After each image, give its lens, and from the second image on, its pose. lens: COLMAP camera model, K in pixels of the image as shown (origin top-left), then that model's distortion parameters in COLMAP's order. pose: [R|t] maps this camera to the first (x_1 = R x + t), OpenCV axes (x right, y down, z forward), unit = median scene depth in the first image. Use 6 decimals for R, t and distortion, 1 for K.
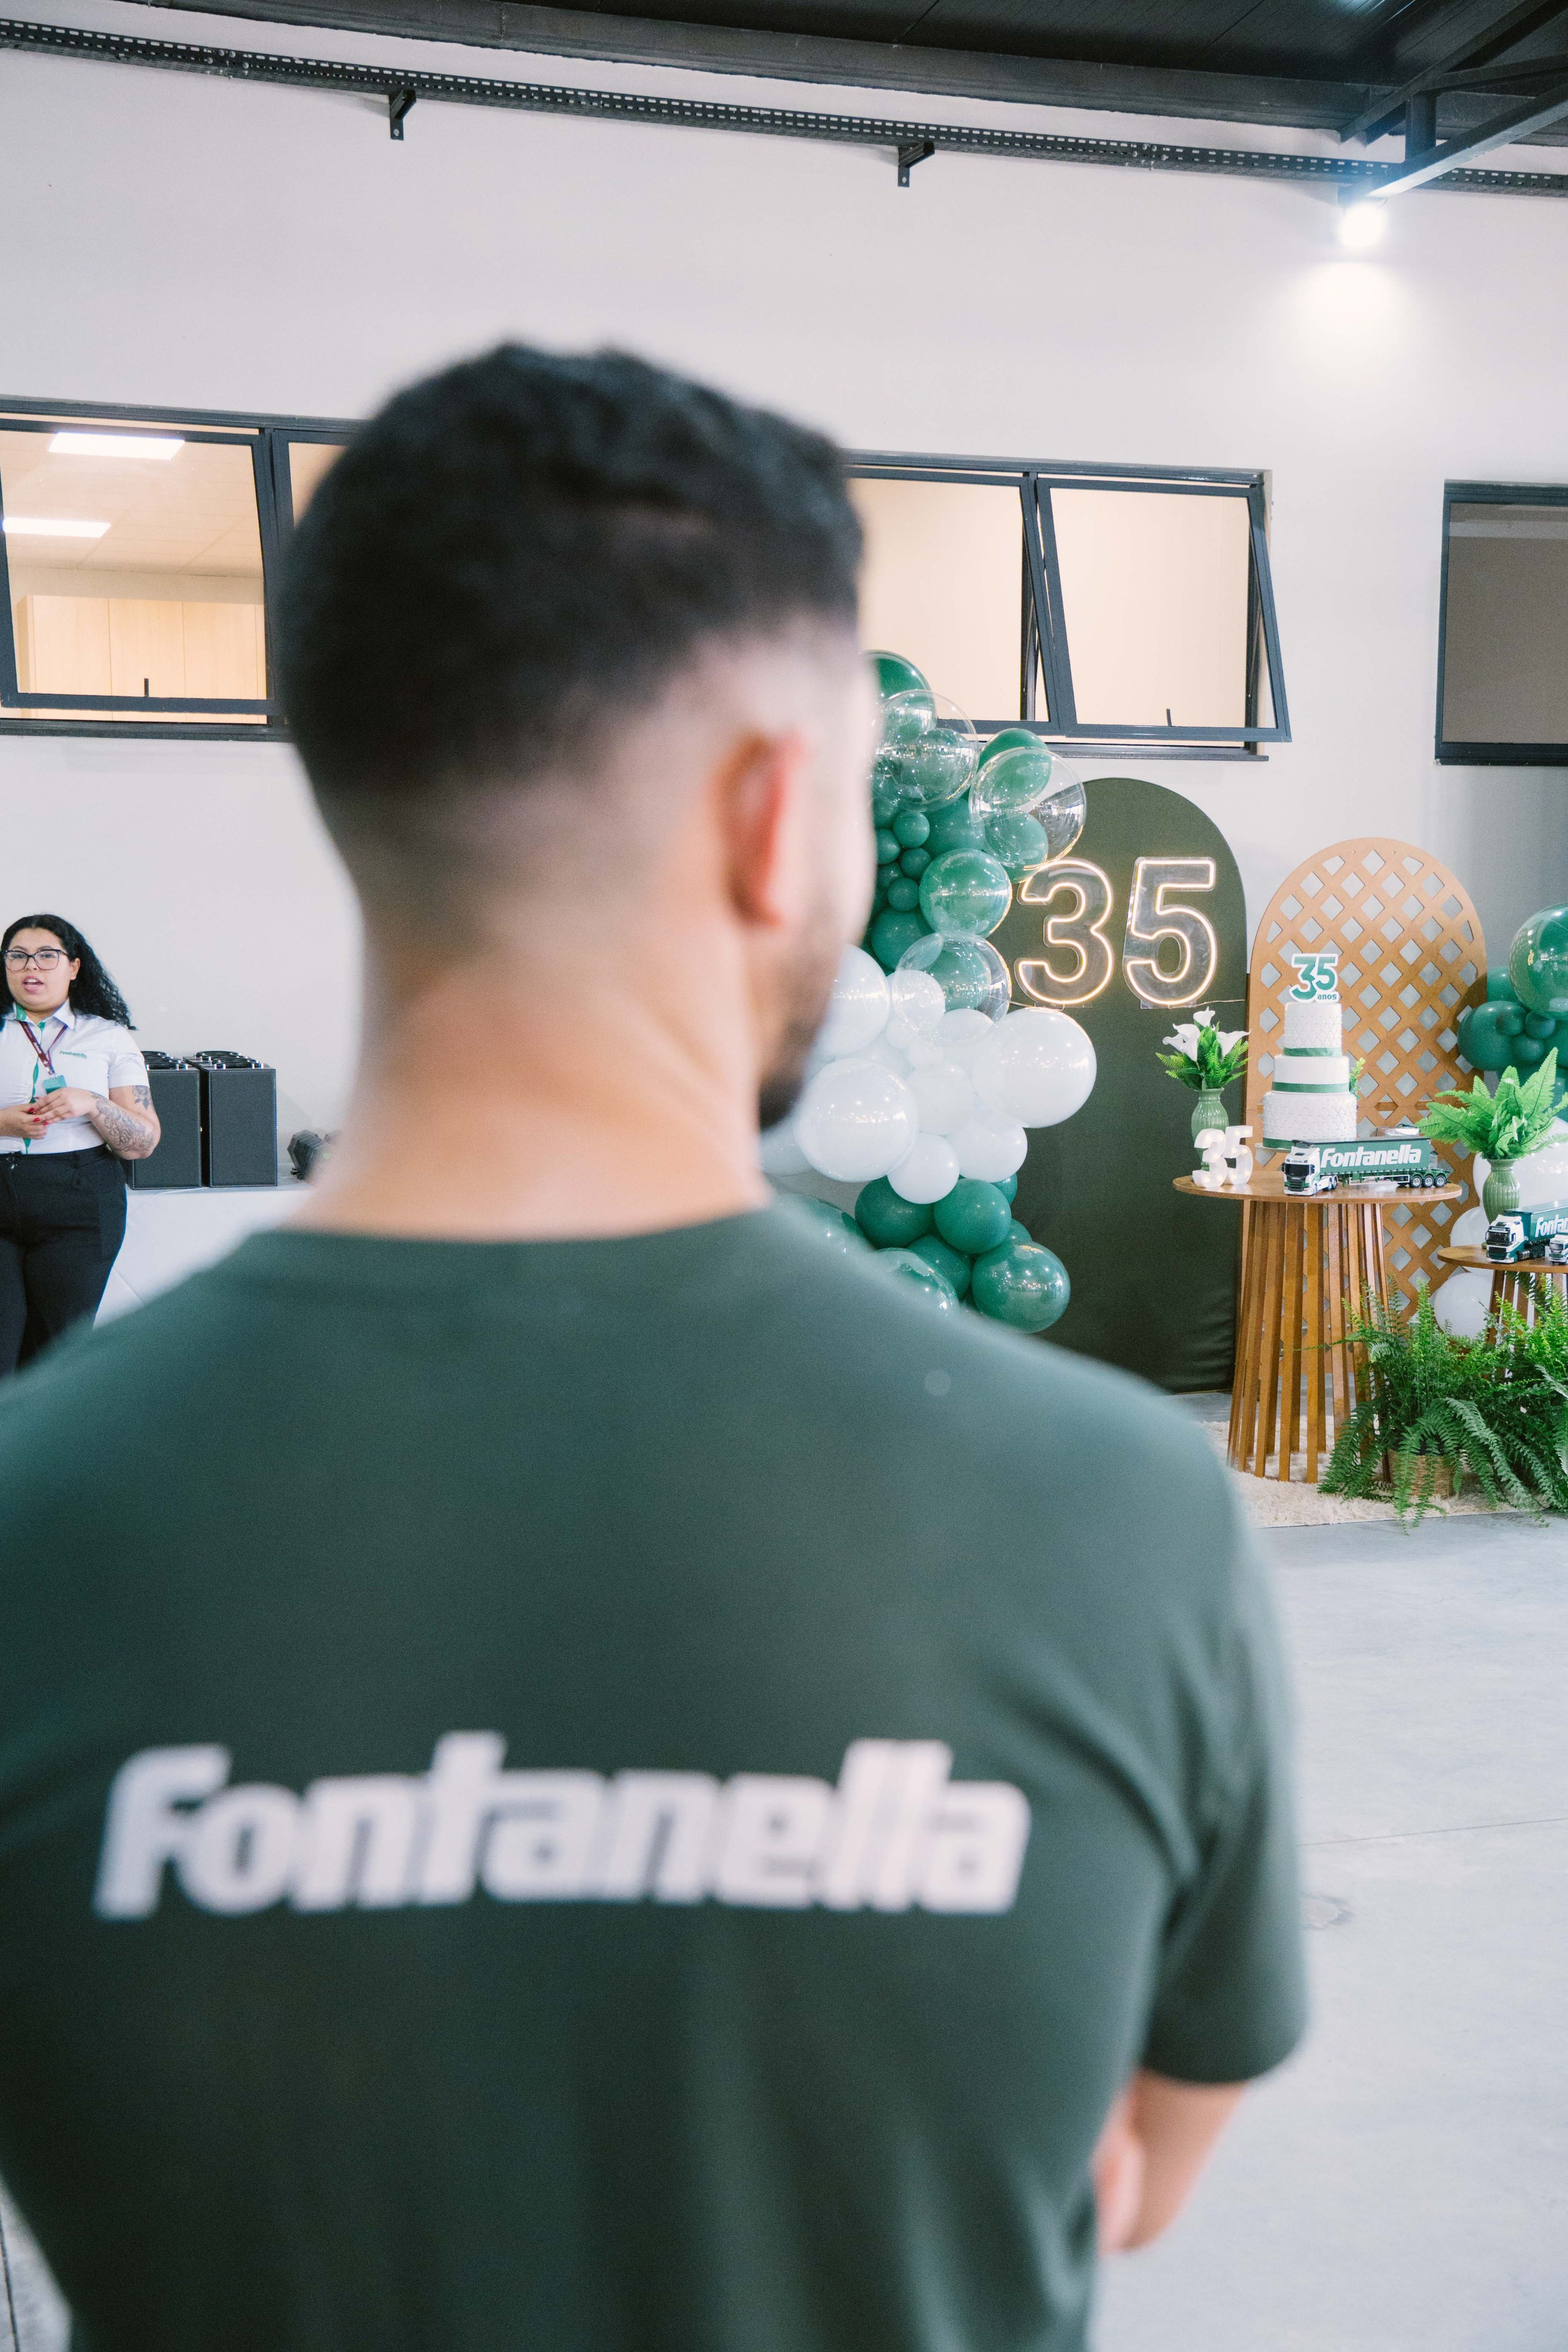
lens RADIAL K [[2859.2, 0, 785.5], [0, 2859.2, 1179.0], [0, 0, 1]] dist [-0.017098, 0.000000]
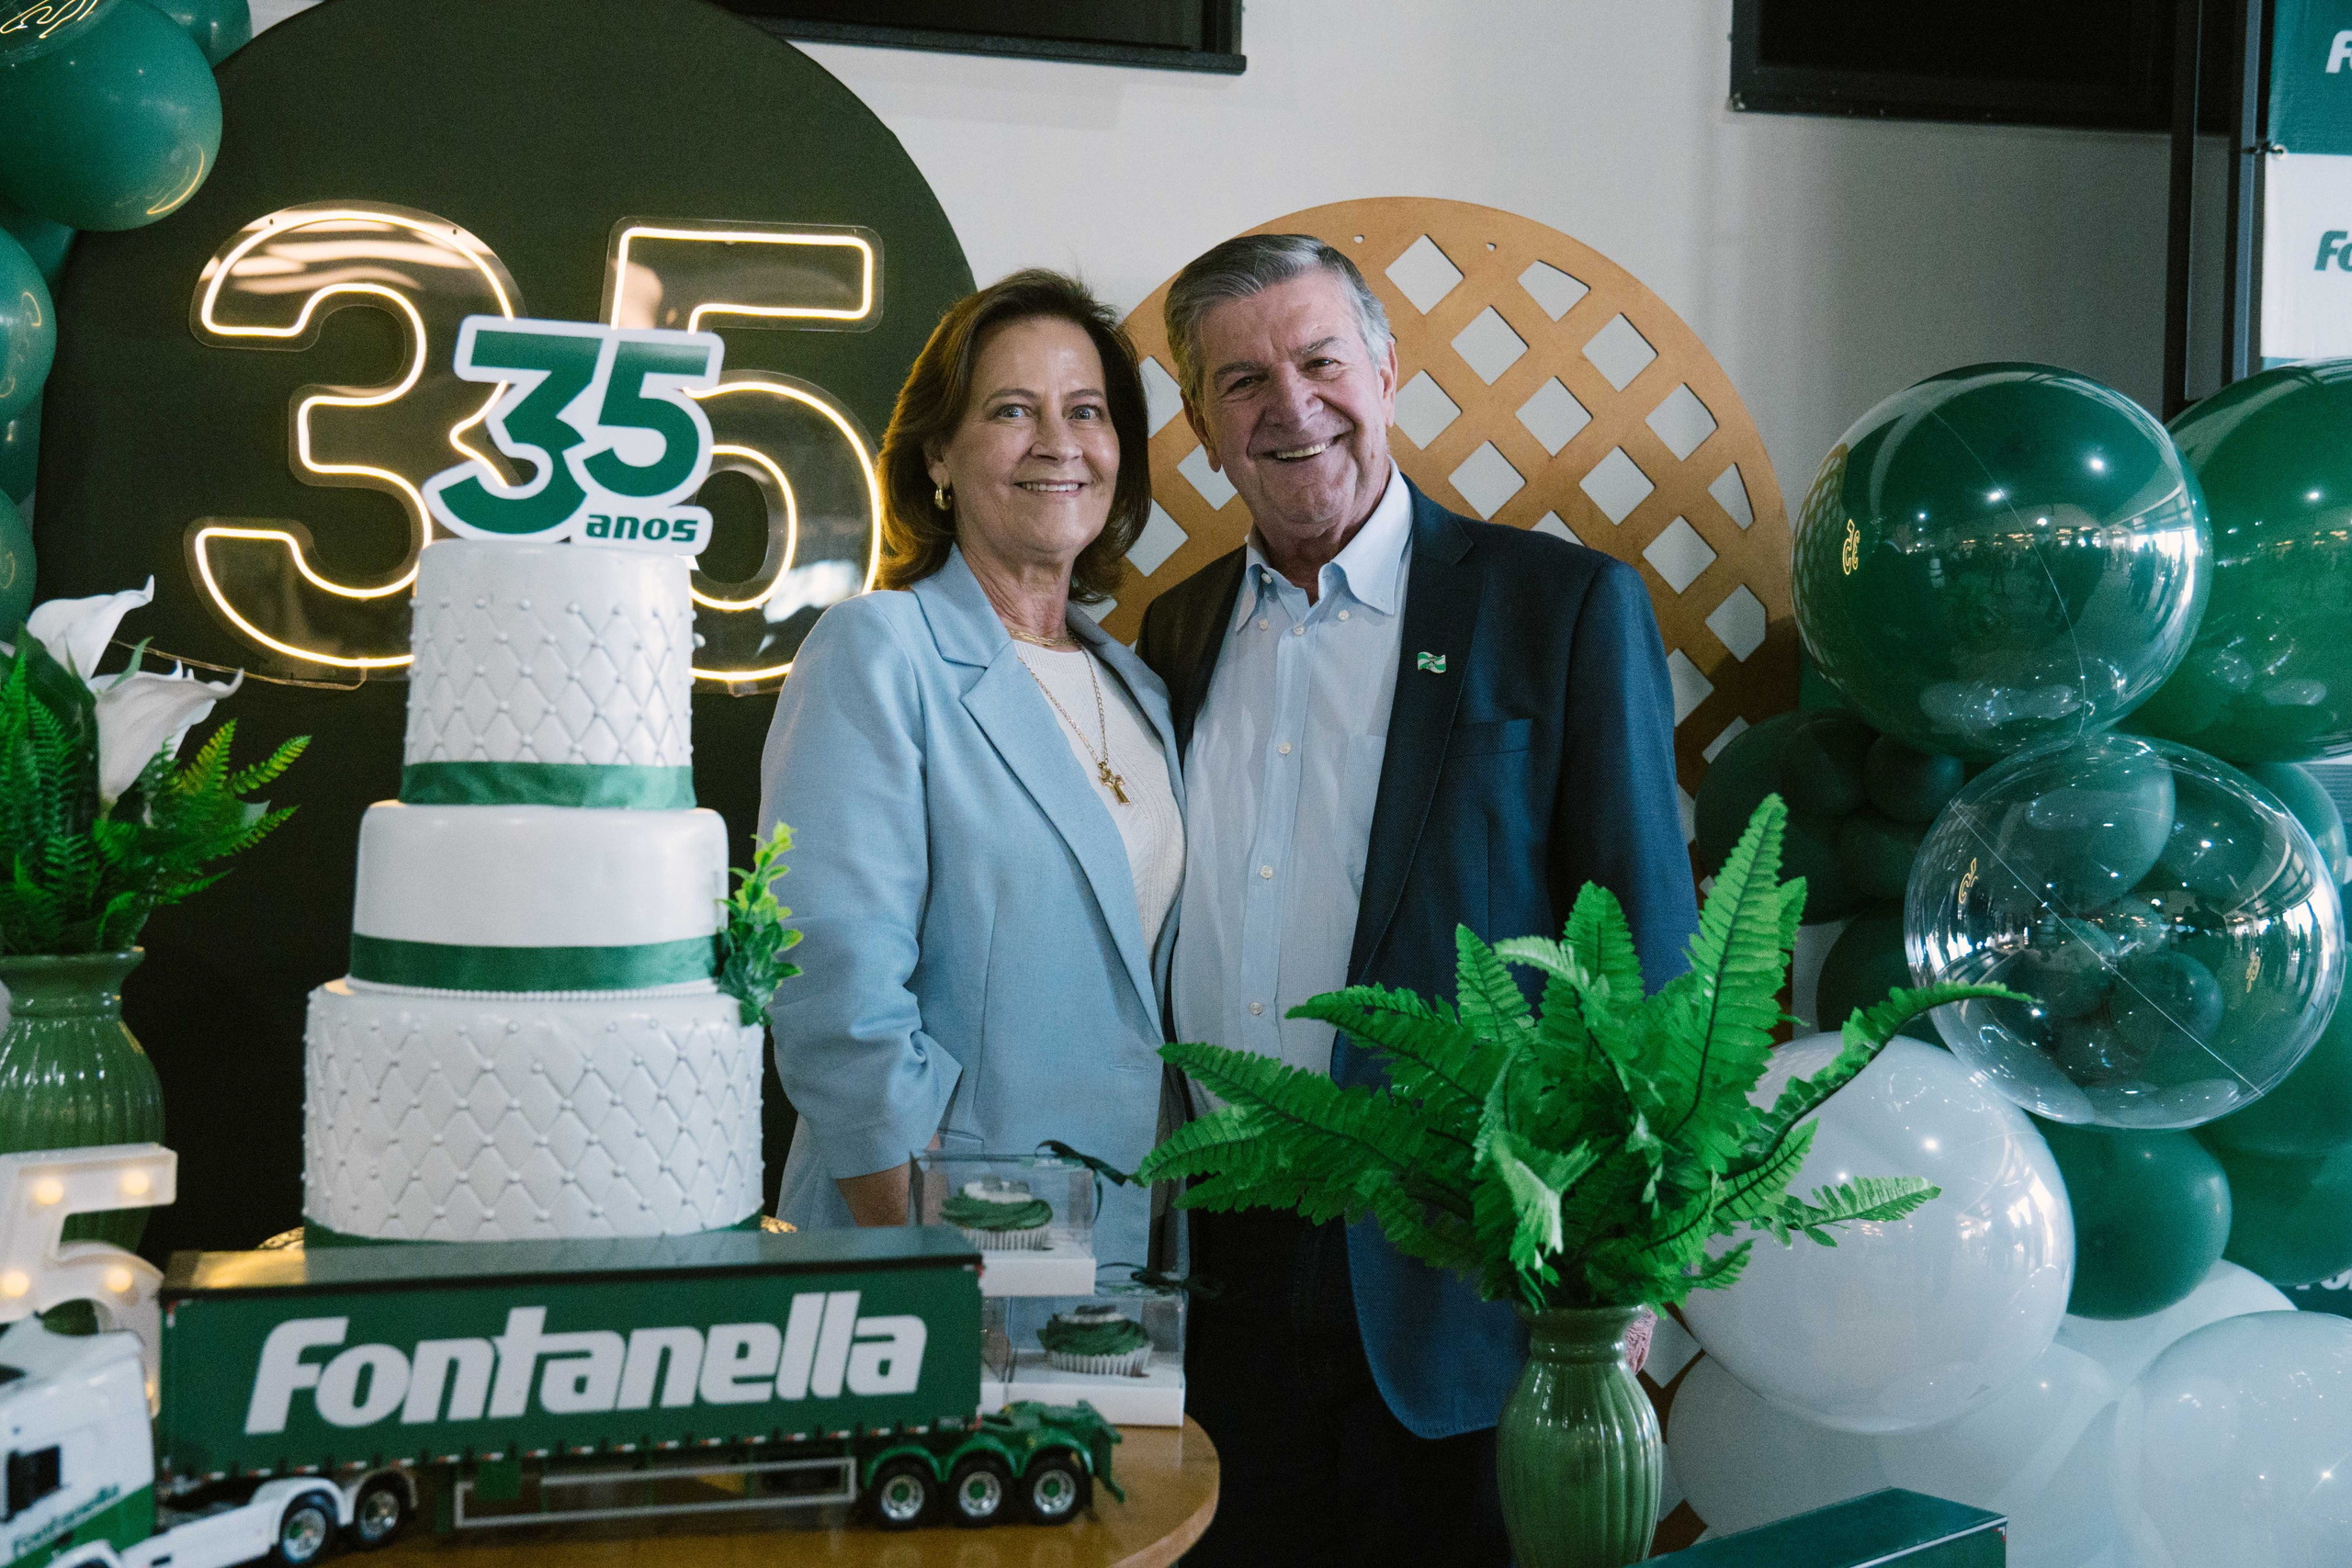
lens RADIAL K [[2663.2, 0, 1173.3], [0, 2663.2, 785.2], [0, 0, 1]] dist [0.032271, 0.000000]
pose [[0.992052, 0.018209, -0.124502, 0.225112], [-0.028486, 0.996285, -0.081269, -0.026900], [0.122559, 0.084170, 0.988886, 0.724322]]
